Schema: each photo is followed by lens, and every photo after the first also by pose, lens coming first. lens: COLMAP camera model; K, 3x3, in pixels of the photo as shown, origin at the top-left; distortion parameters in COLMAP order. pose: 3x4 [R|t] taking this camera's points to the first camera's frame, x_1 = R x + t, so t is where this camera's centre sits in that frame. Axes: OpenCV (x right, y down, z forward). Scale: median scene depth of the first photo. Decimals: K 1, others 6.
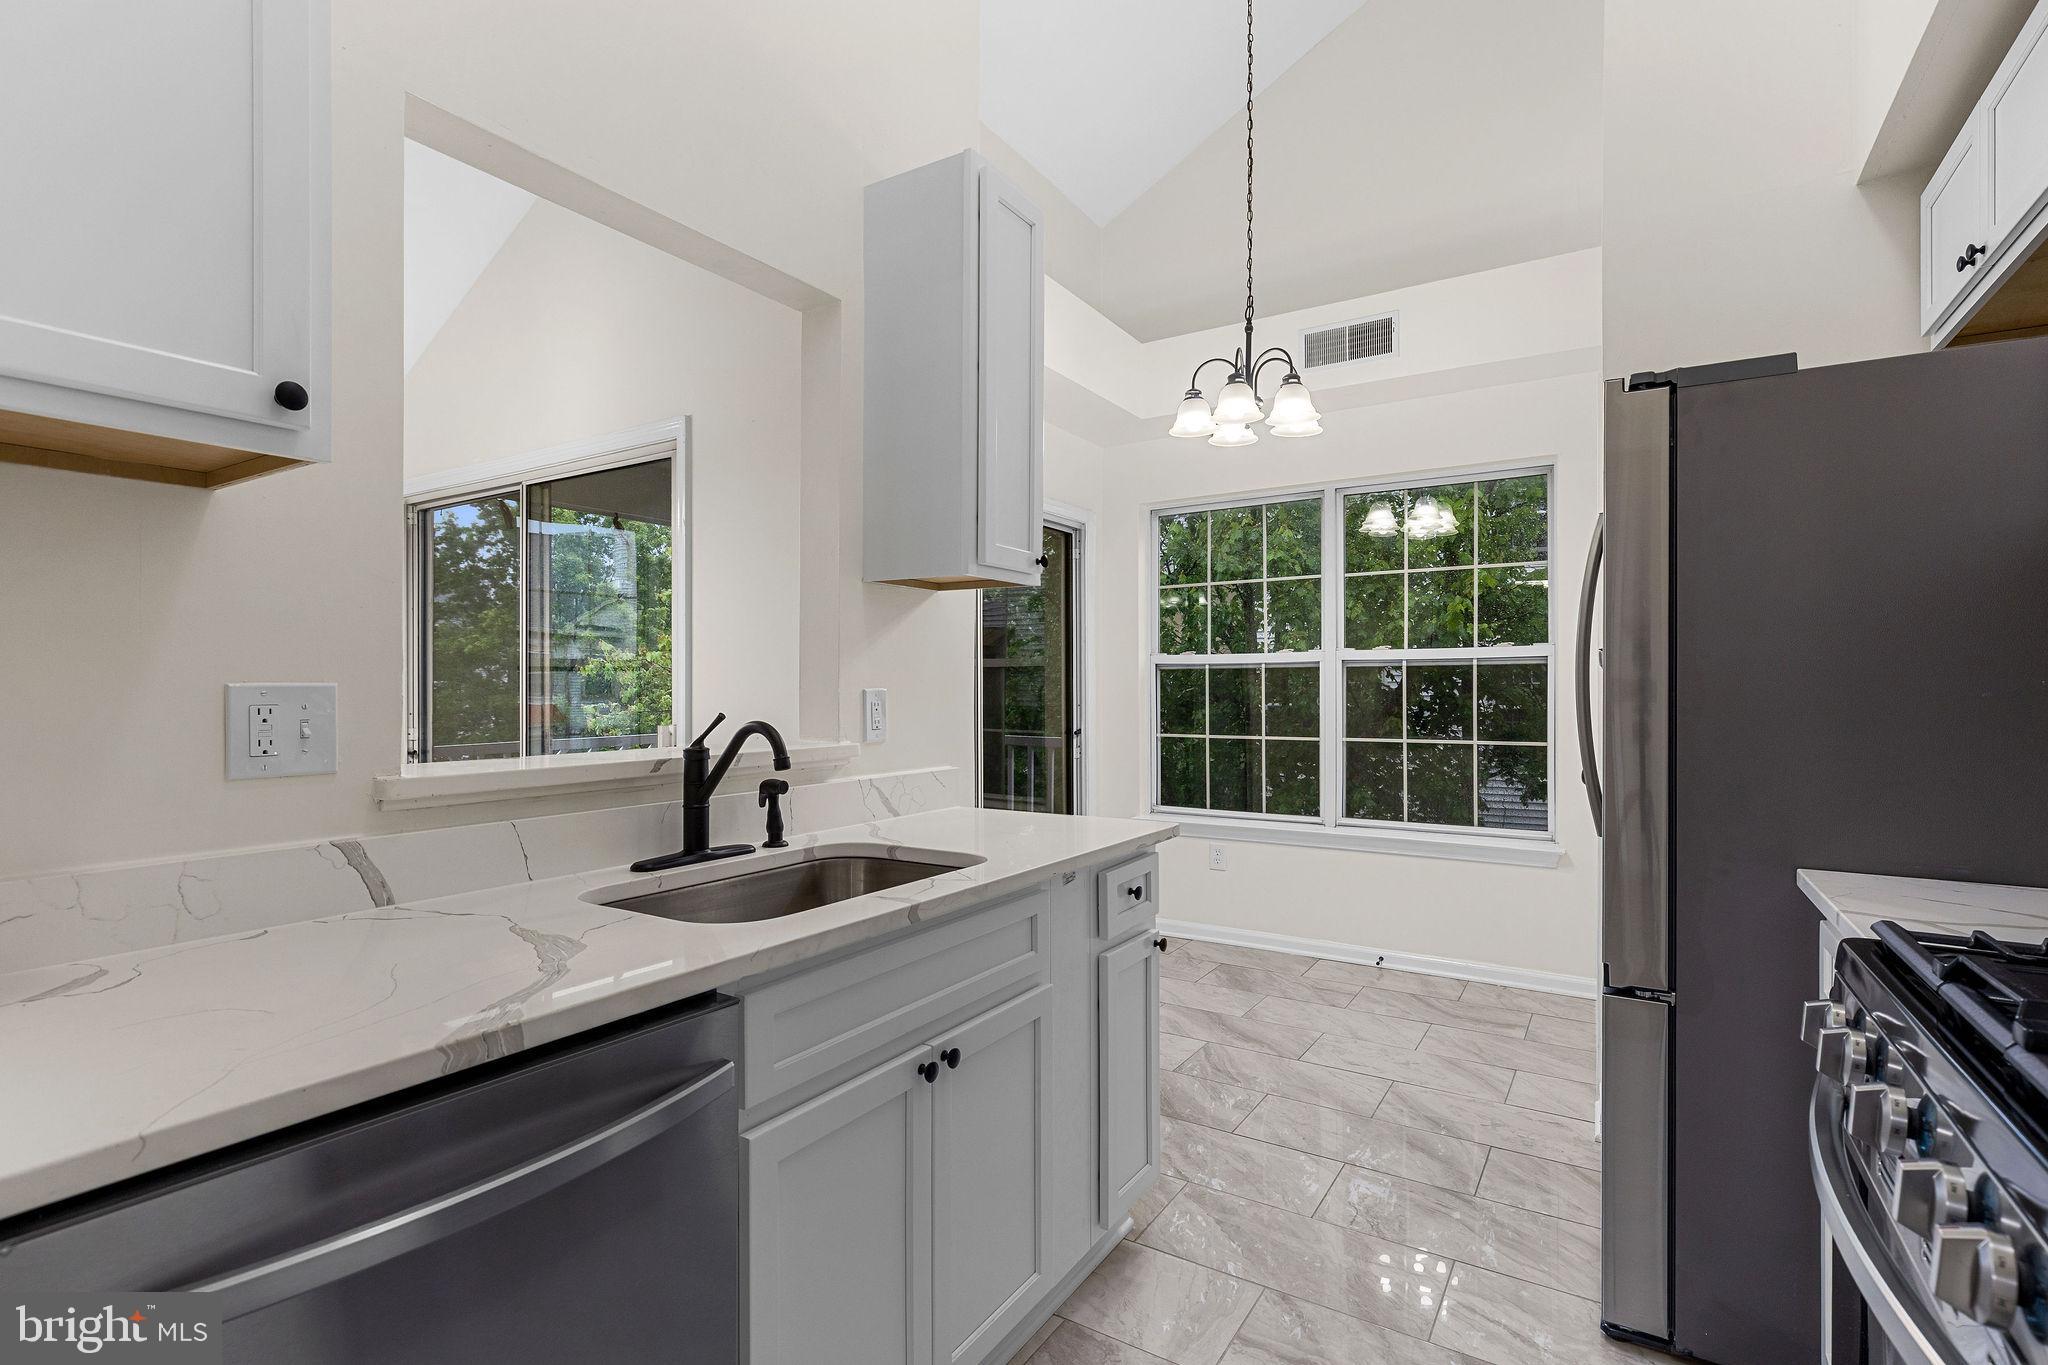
lens RADIAL K [[971.9, 0, 1018.6], [0, 971.9, 678.6], [0, 0, 1]] dist [0.004146, -0.000852]
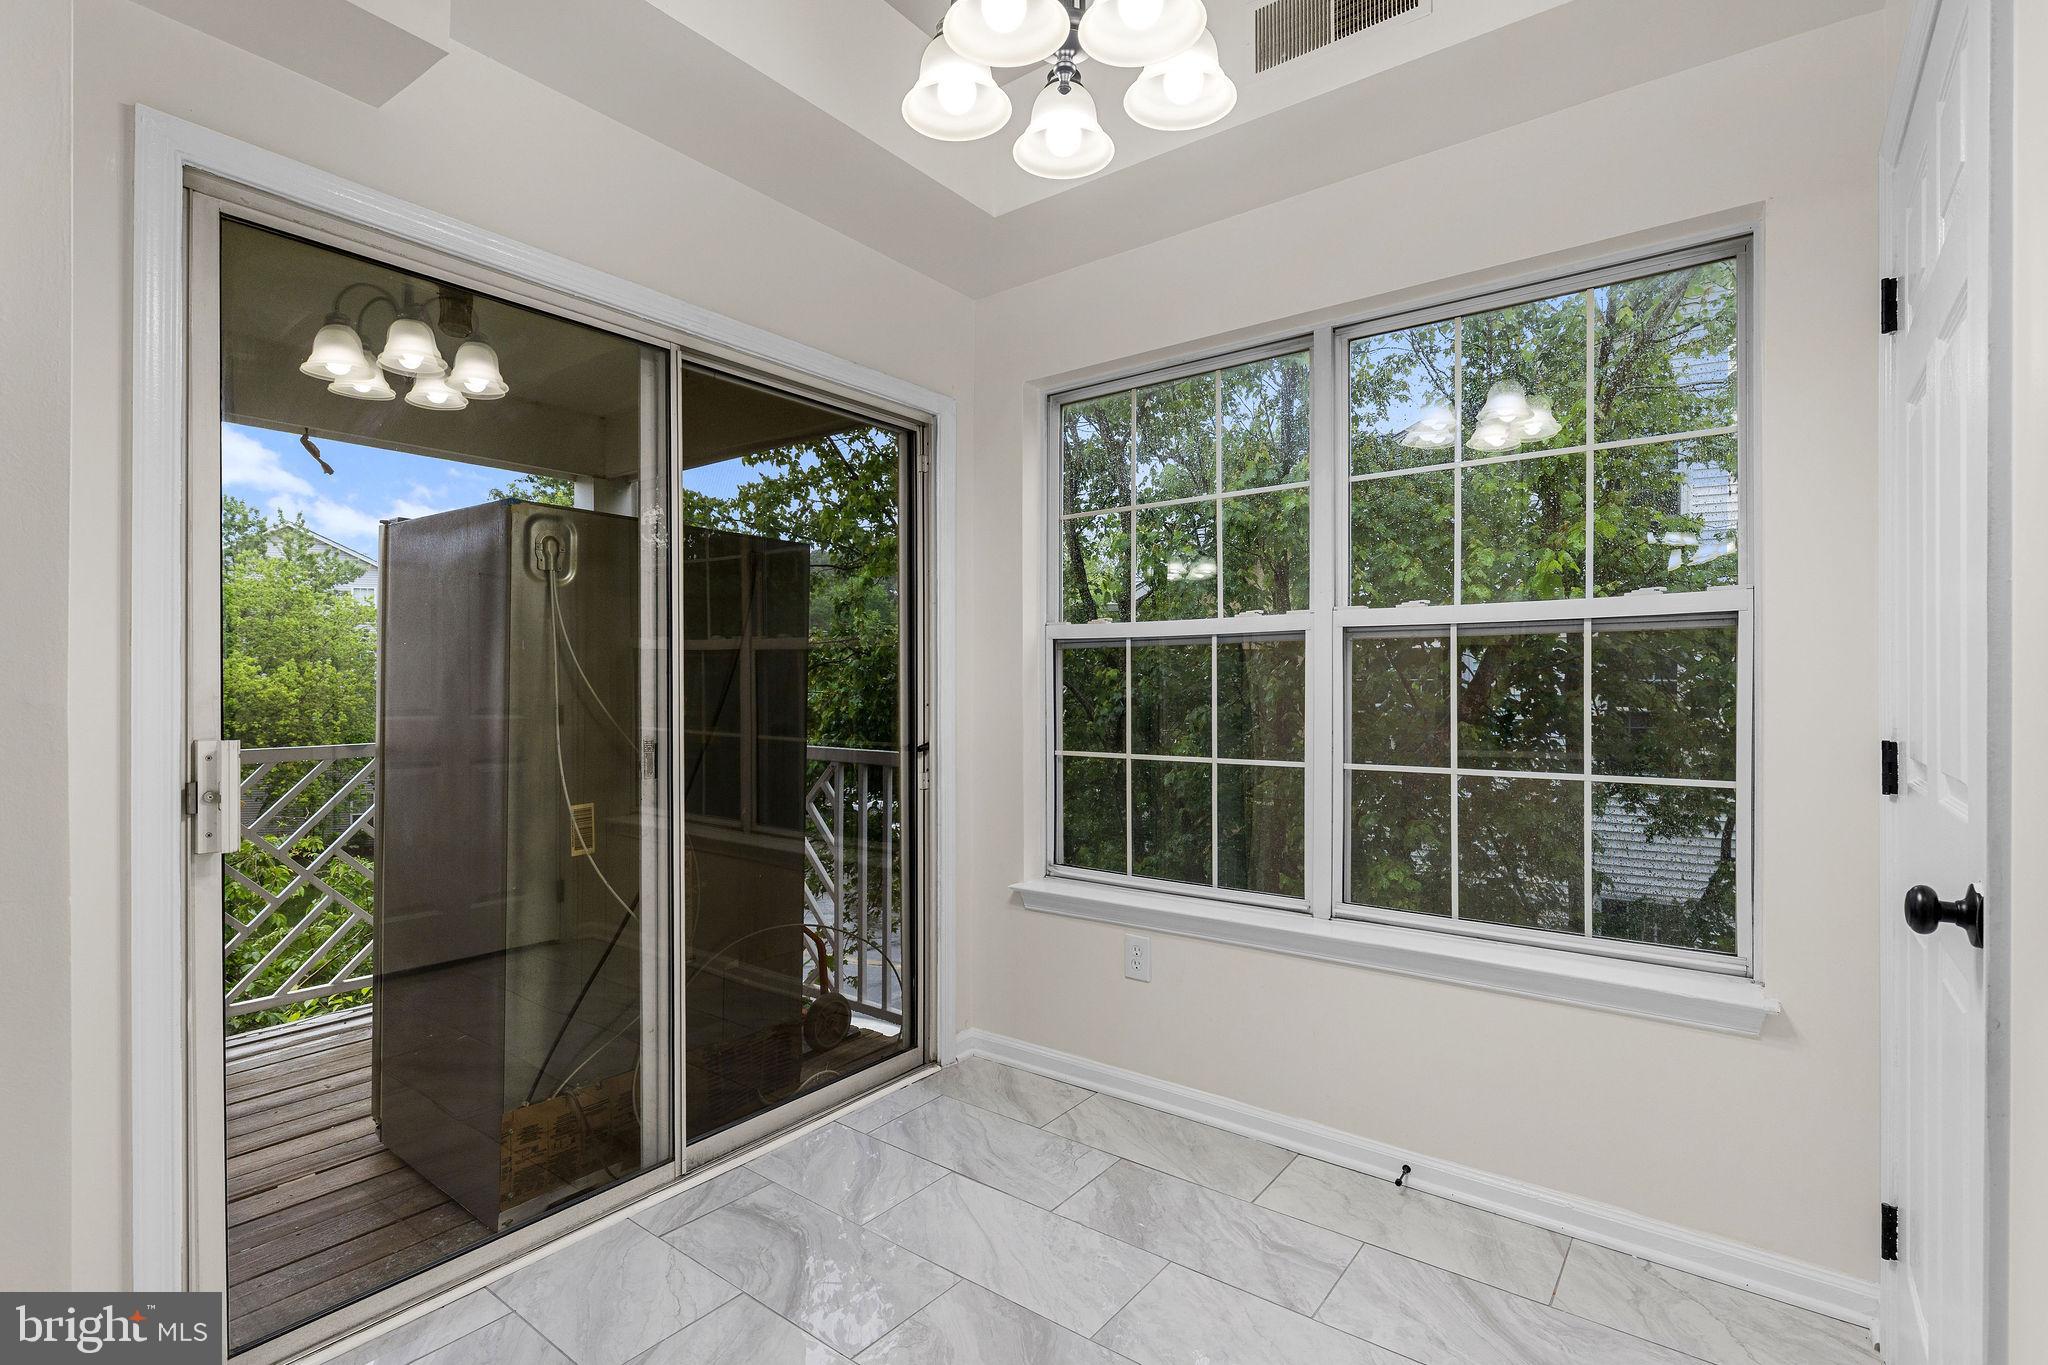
lens RADIAL K [[971.9, 0, 1024.4], [0, 971.9, 683.1], [0, 0, 1]] dist [0.004146, -0.000852]
pose [[0.996676, 0.001406, -0.081450, 0.252625], [-0.001023, 0.999988, 0.004744, 0.015299], [0.081456, -0.004645, 0.996666, 0.545543]]
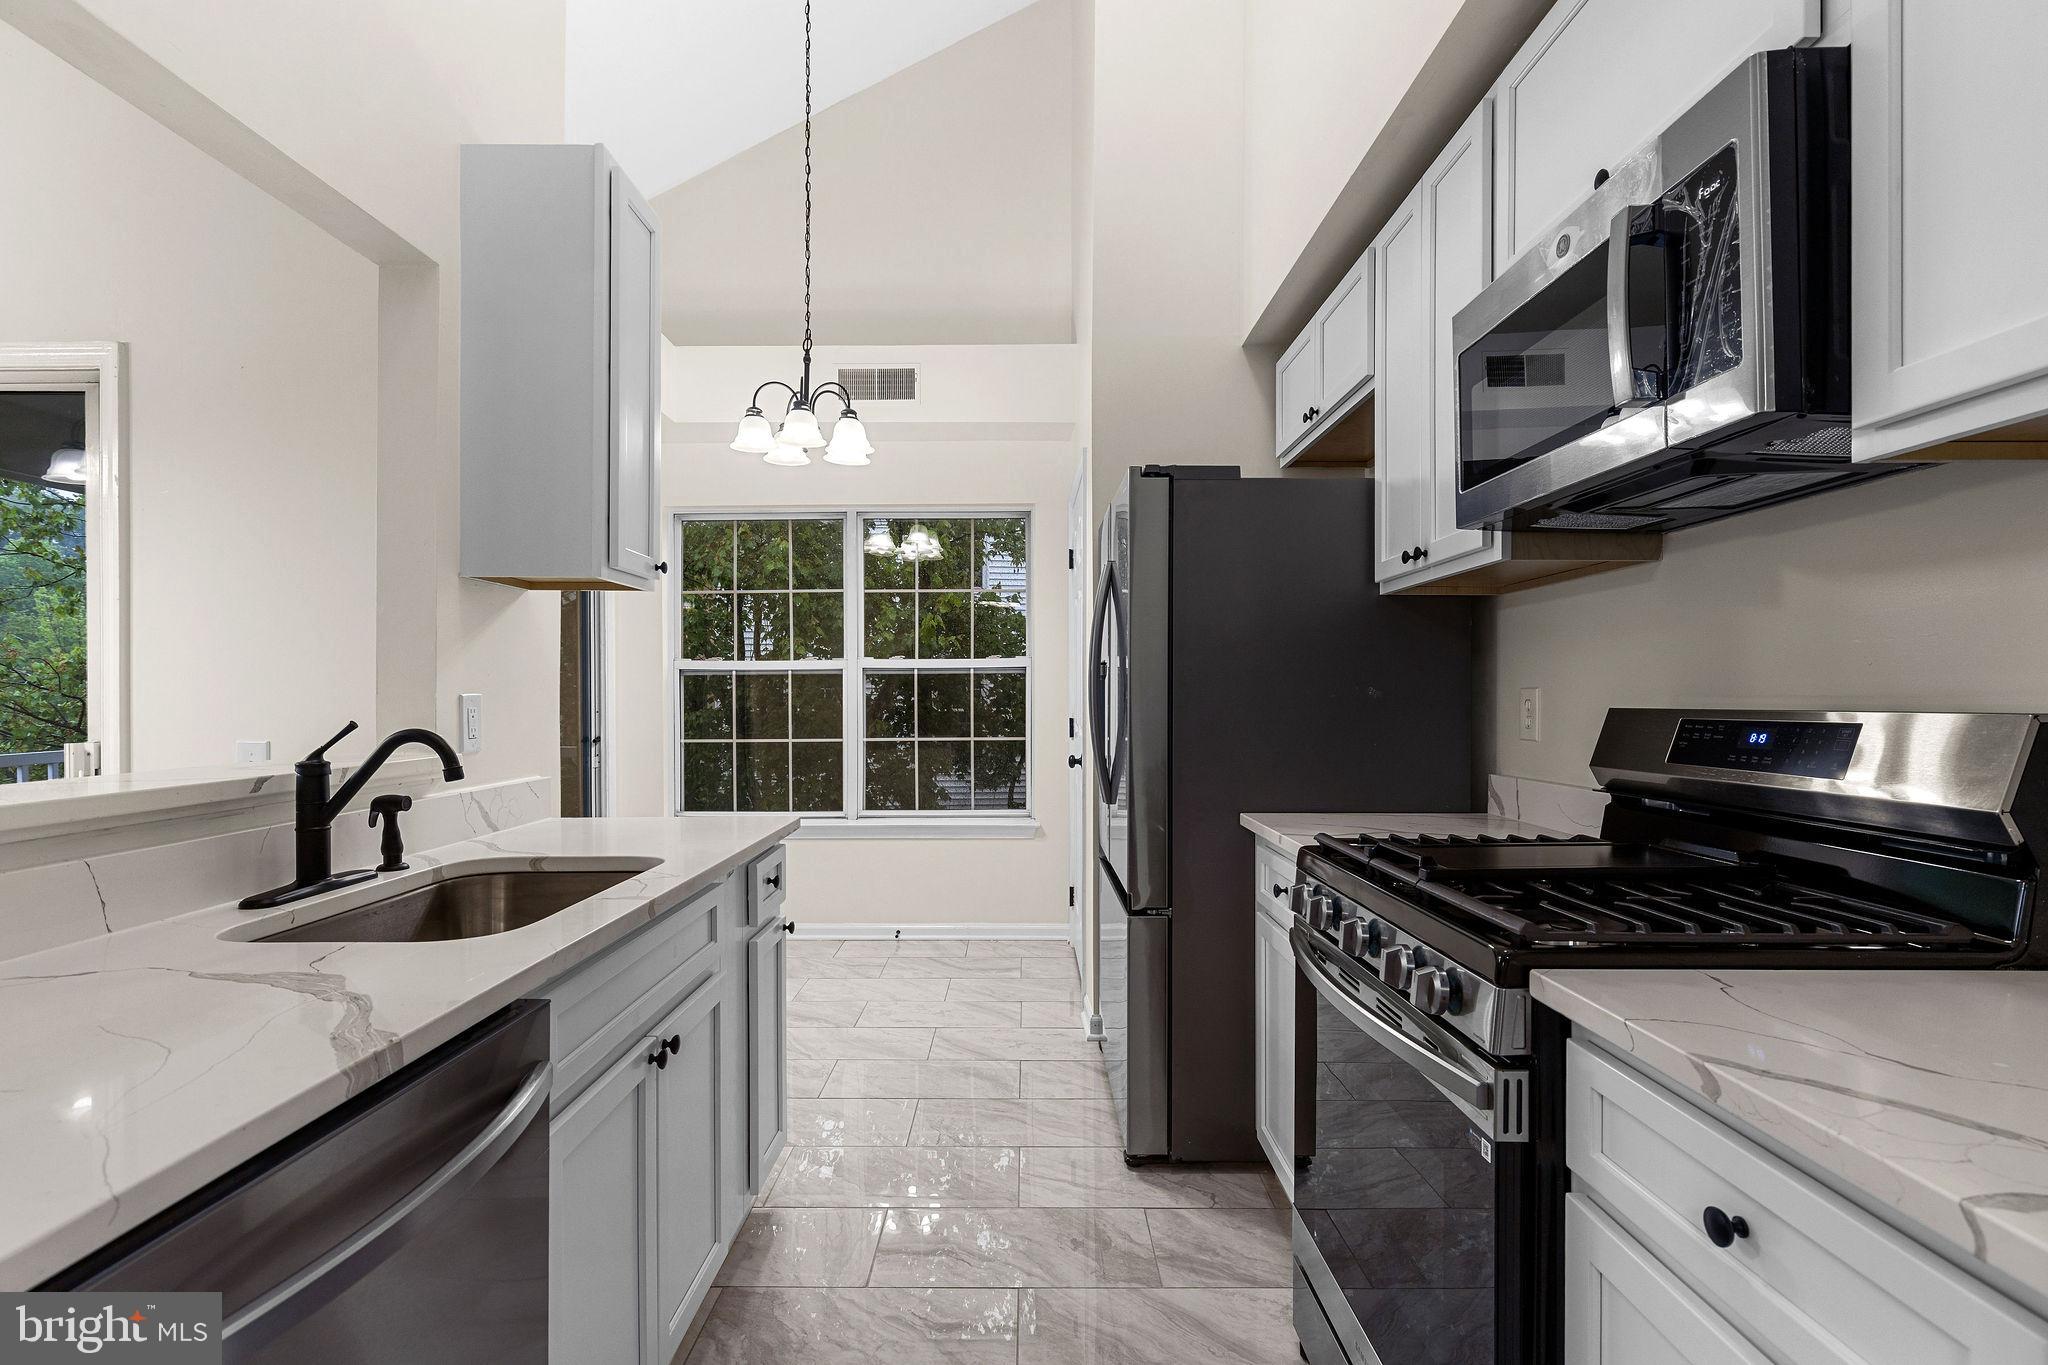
lens RADIAL K [[971.9, 0, 1017.9], [0, 971.9, 689.8], [0, 0, 1]] dist [0.004146, -0.000852]
pose [[0.847156, 0.000534, 0.531343, -0.137422], [-0.003554, 0.999983, 0.004660, 0.000152], [-0.531332, -0.005836, 0.847144, -0.038190]]
